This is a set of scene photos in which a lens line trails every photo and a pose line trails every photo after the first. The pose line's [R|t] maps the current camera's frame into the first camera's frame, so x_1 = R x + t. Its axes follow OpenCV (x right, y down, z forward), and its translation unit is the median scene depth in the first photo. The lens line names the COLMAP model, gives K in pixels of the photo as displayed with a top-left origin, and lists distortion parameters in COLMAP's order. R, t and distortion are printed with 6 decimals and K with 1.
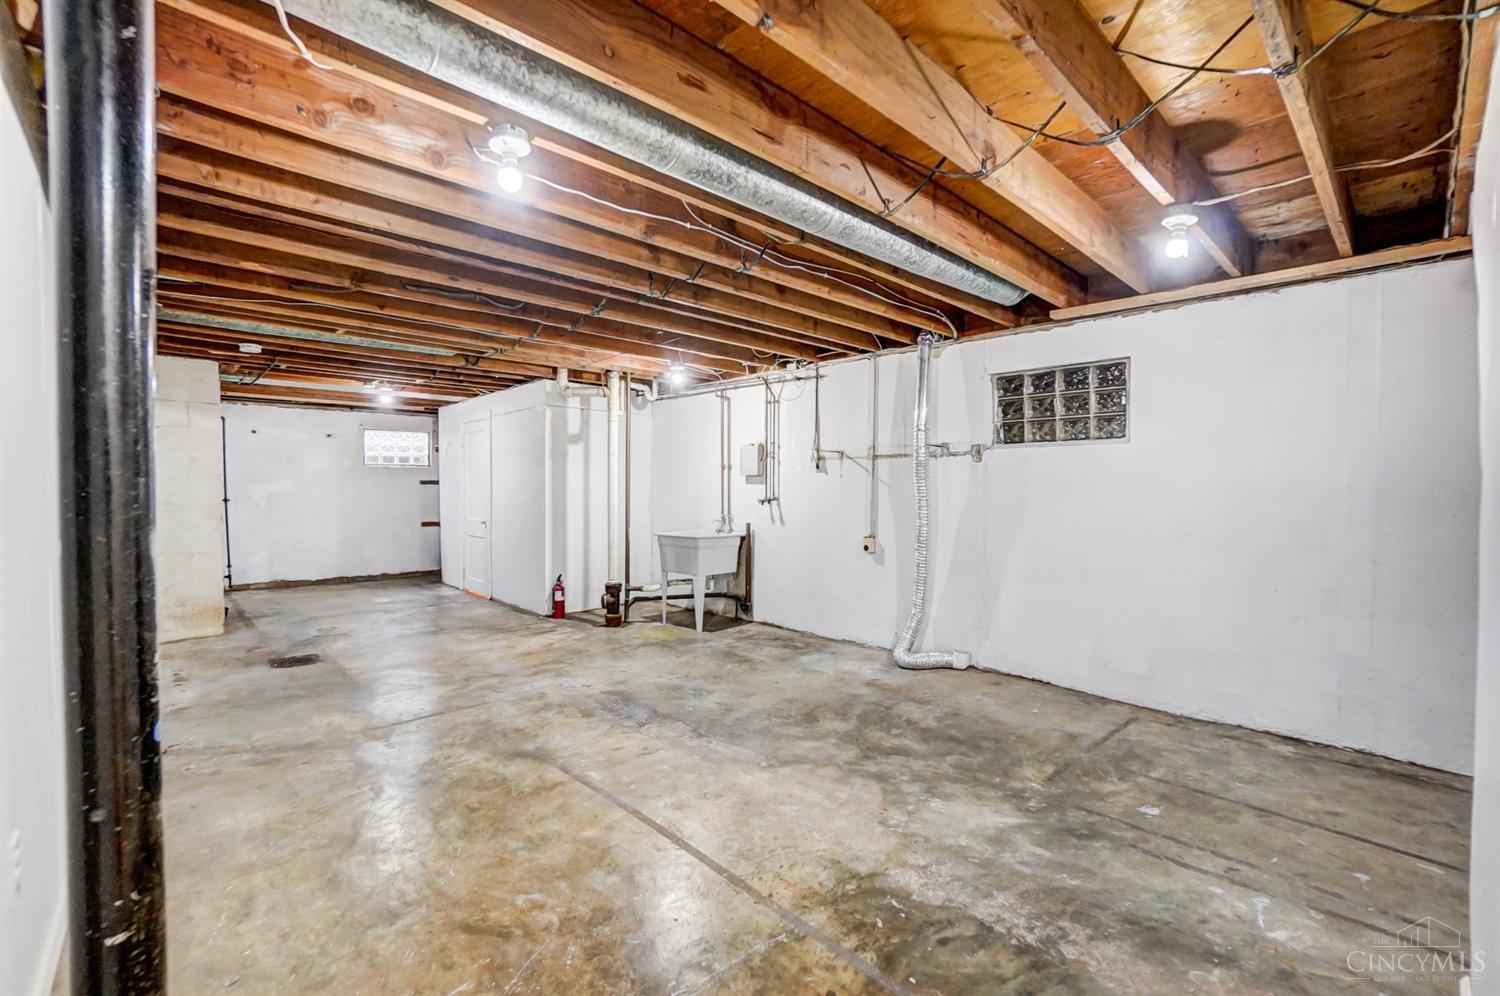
lens RADIAL K [[656.5, 0, 753.1], [0, 656.5, 497.4], [0, 0, 1]] dist [-0.016031, -0.000139]
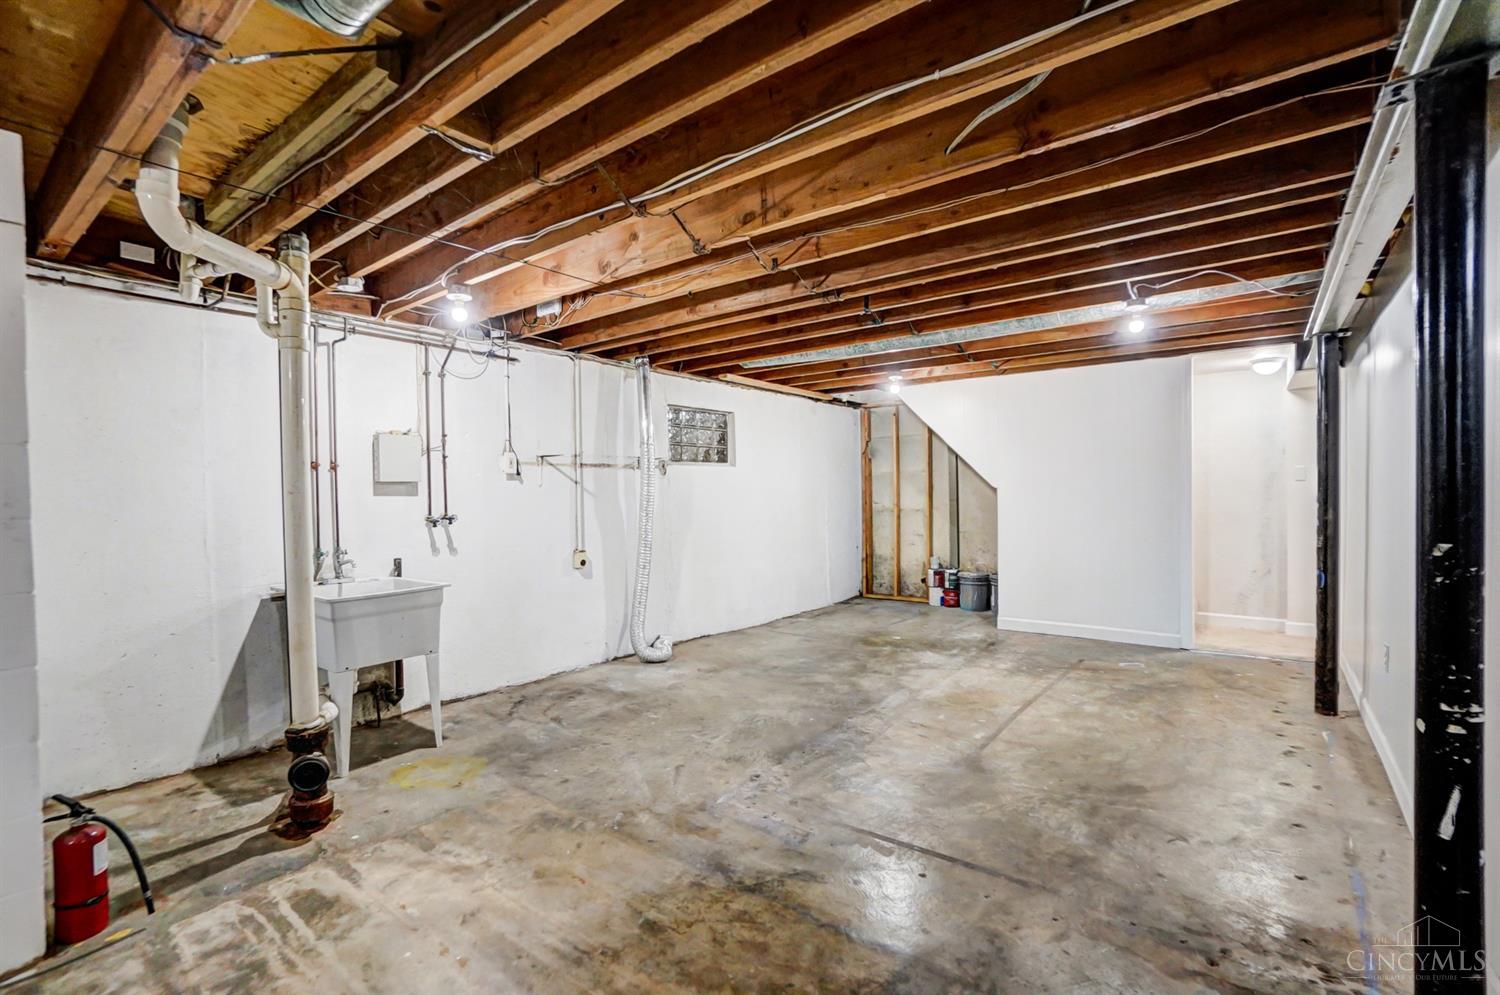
lens RADIAL K [[656.5, 0, 750.4], [0, 656.5, 502.9], [0, 0, 1]] dist [-0.016031, -0.000139]
pose [[-0.146507, -0.011488, 0.989143, -1.010122], [0.018888, 0.999718, 0.014408, -0.021506], [-0.989029, 0.020794, -0.146249, 1.168972]]
